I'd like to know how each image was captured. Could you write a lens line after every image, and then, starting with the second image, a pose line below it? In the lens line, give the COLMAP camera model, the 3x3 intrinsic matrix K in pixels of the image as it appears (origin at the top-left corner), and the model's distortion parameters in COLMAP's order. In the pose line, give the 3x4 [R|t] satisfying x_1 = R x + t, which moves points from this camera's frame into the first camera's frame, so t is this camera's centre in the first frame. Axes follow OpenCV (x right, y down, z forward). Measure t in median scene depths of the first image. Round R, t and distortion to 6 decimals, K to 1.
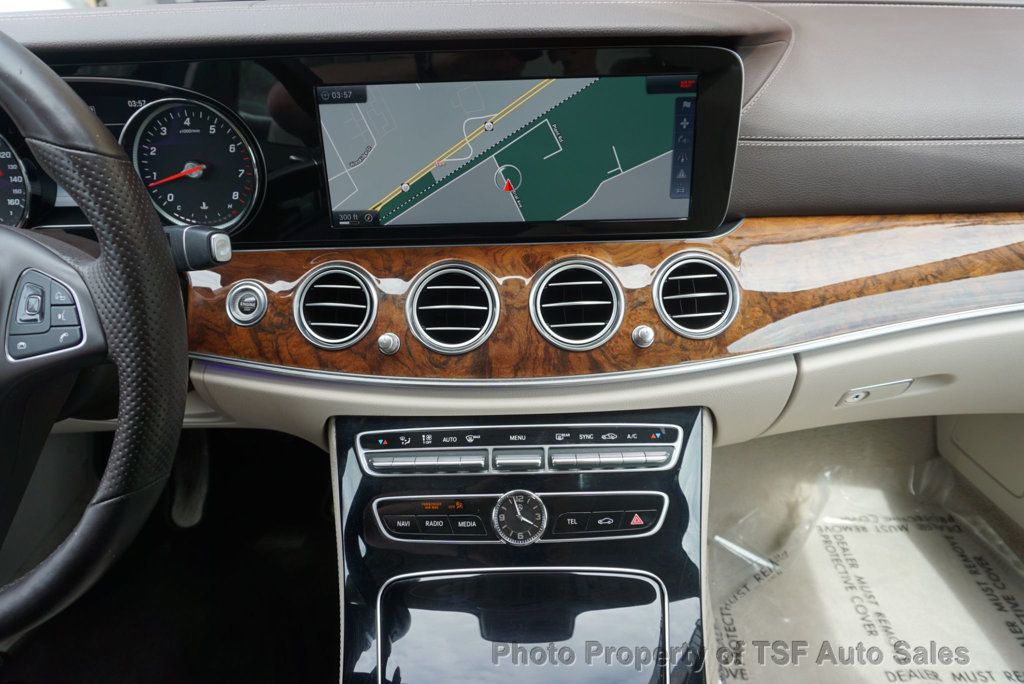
lens RADIAL K [[694.1, 0, 512.7], [0, 694.1, 339.0], [0, 0, 1]] dist [-0.030892, 0.023556]
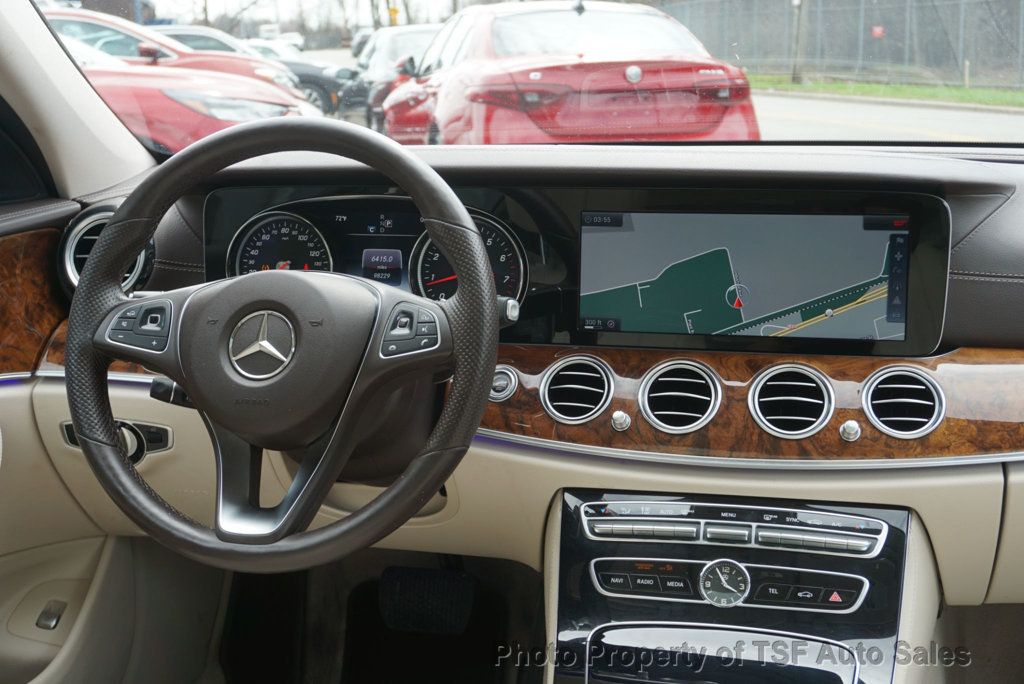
lens RADIAL K [[1307.4, 0, 502.5], [0, 1307.4, 342.7], [0, 0, 1]] dist [0.020943, 0.000000]
pose [[0.974679, 0.065201, -0.213890, 0.083682], [-0.128765, 0.945686, -0.298494, 0.548895], [0.182810, 0.318477, 0.930136, -1.076323]]
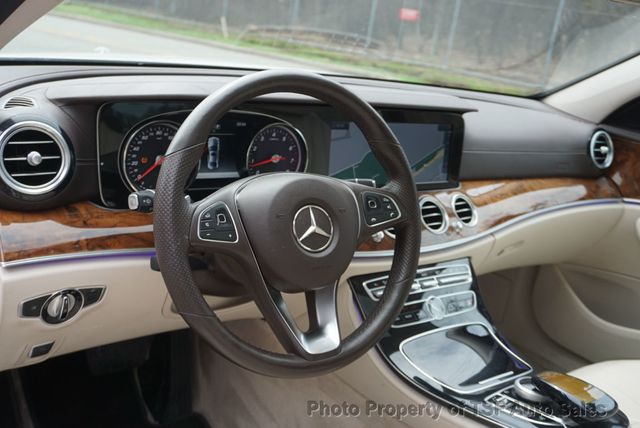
lens RADIAL K [[636.5, 0, 316.7], [0, 636.5, 216.4], [0, 0, 1]] dist [-0.015582, 0.000000]
pose [[0.797272, -0.039901, 0.602300, -1.509641], [0.164973, 0.974227, -0.153835, 0.217681], [-0.580639, 0.222012, 0.783307, -0.455555]]
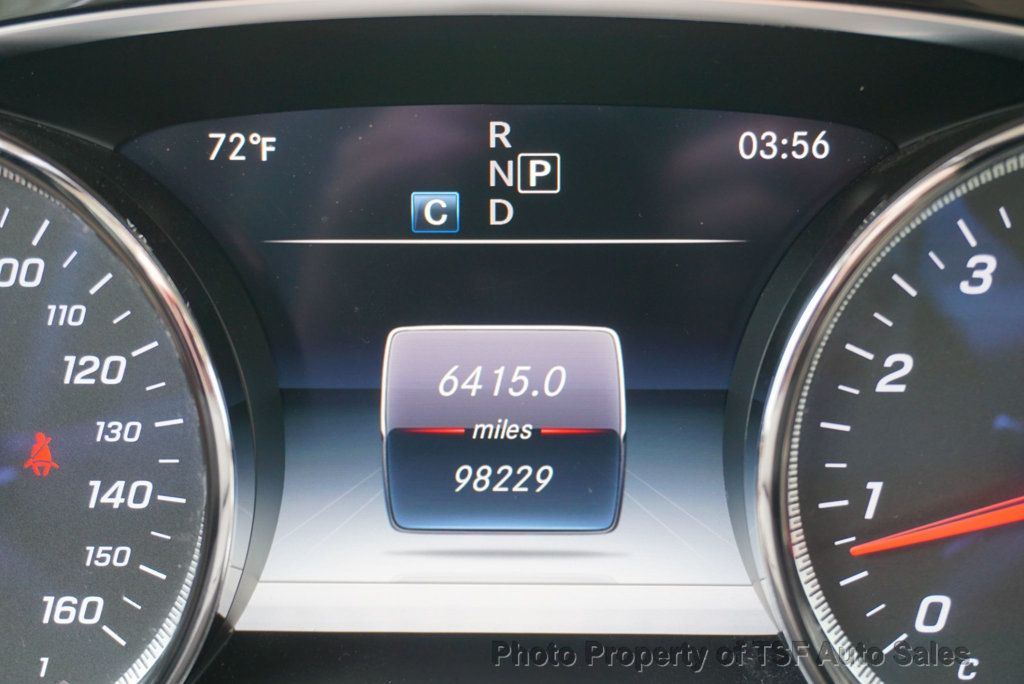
lens RADIAL K [[1525.6, 0, 512.5], [0, 1525.6, 340.7], [0, 0, 1]] dist [0.025791, 0.000000]
pose [[0.999579, 0.028340, 0.006238, -0.659767], [-0.025062, 0.951477, -0.306697, -0.155571], [-0.014627, 0.306412, 0.951787, 0.621722]]
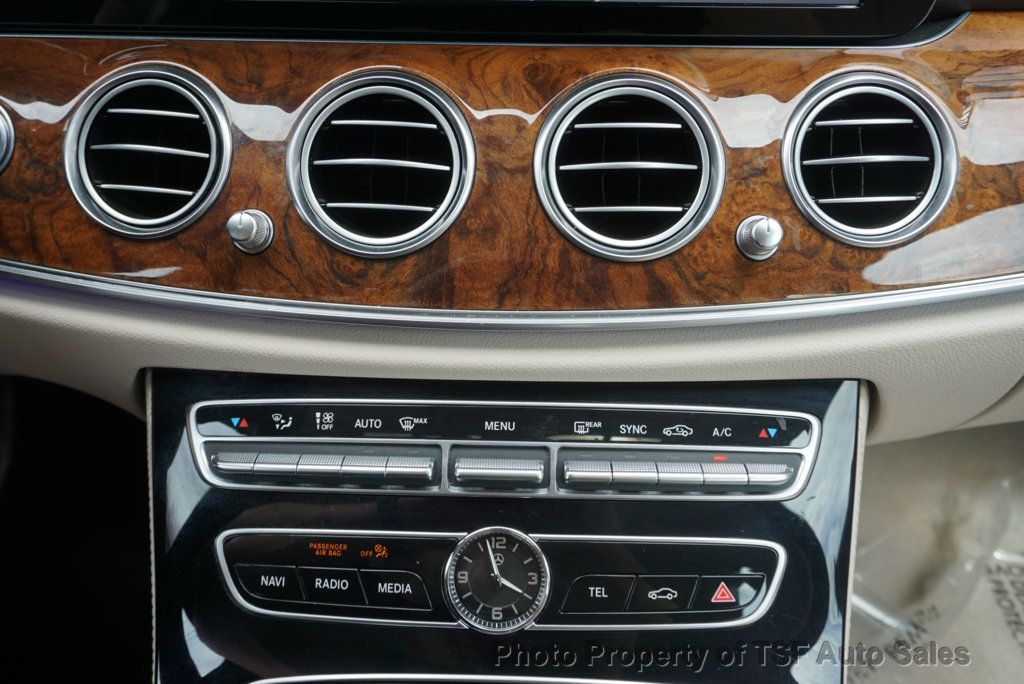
lens RADIAL K [[922.0, 0, 514.2], [0, 922.0, 338.5], [0, 0, 1]] dist [0.007058, 0.007358]
pose [[0.999116, 0.041857, 0.003849, 0.012412], [-0.042034, 0.994671, 0.094146, 0.013068], [0.000112, -0.094225, 0.995551, 0.325344]]
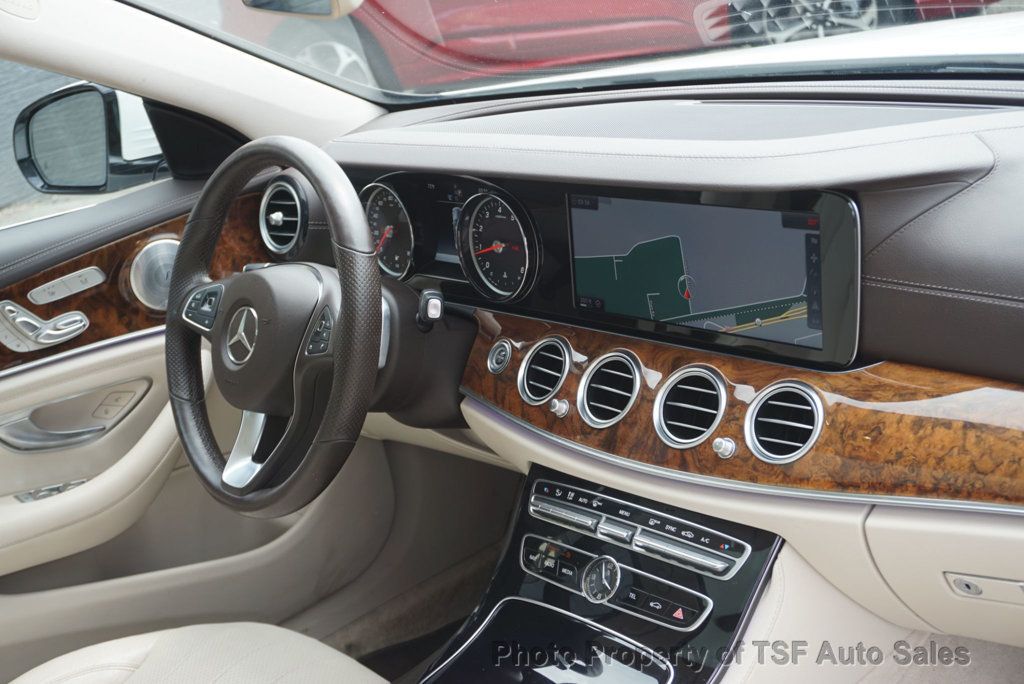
lens RADIAL K [[1334.4, 0, 514.8], [0, 1334.4, 343.3], [0, 0, 1]] dist [-0.006197, 0.000000]
pose [[0.671814, 0.163807, -0.722381, 1.402077], [-0.239047, 0.971006, -0.002128, -0.077440], [0.701087, 0.174112, 0.691492, -0.663393]]
